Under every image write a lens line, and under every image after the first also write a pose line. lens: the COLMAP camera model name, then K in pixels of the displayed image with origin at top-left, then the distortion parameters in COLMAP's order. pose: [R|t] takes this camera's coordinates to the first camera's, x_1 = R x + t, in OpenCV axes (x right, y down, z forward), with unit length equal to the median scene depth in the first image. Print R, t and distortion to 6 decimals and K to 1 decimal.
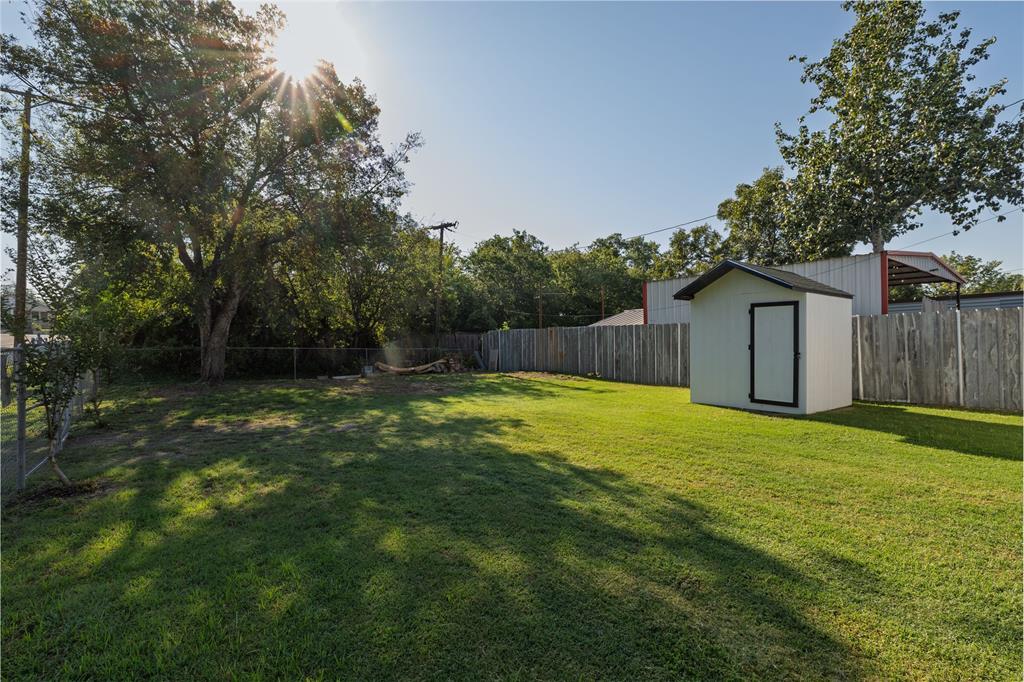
lens RADIAL K [[475.8, 0, 514.5], [0, 475.8, 343.2], [0, 0, 1]] dist [-0.000997, 0.001054]
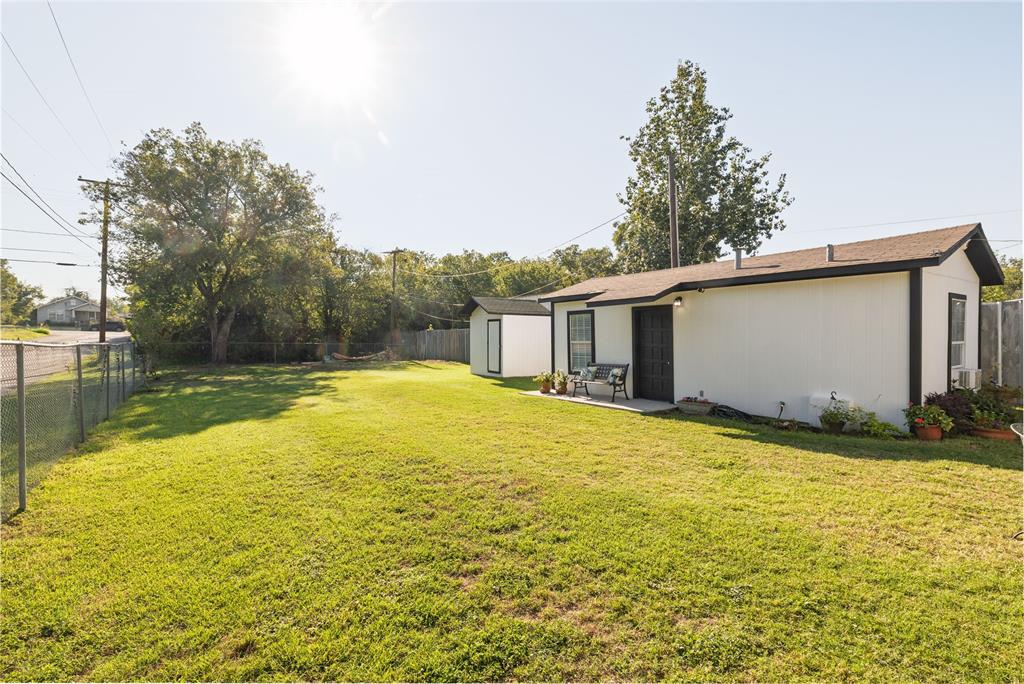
lens RADIAL K [[475.8, 0, 512.7], [0, 475.8, 341.3], [0, 0, 1]] dist [-0.000997, 0.001054]
pose [[0.998521, 0.002453, -0.054314, 0.627336], [-0.002240, 0.999990, 0.003991, -0.005033], [0.054323, -0.003863, 0.998516, -0.779315]]
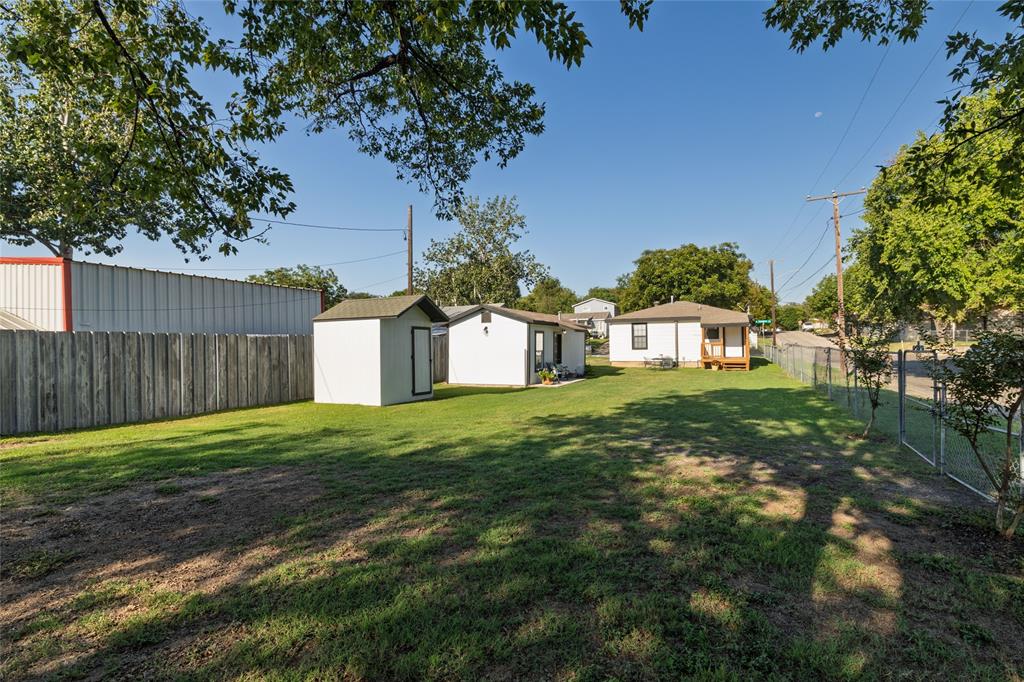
lens RADIAL K [[475.8, 0, 507.2], [0, 475.8, 338.7], [0, 0, 1]] dist [-0.000997, 0.001054]
pose [[-0.444727, 0.022966, 0.895372, -0.809827], [0.018835, 0.999690, -0.016287, -0.016818], [-0.895468, 0.009621, -0.445022, 1.242028]]
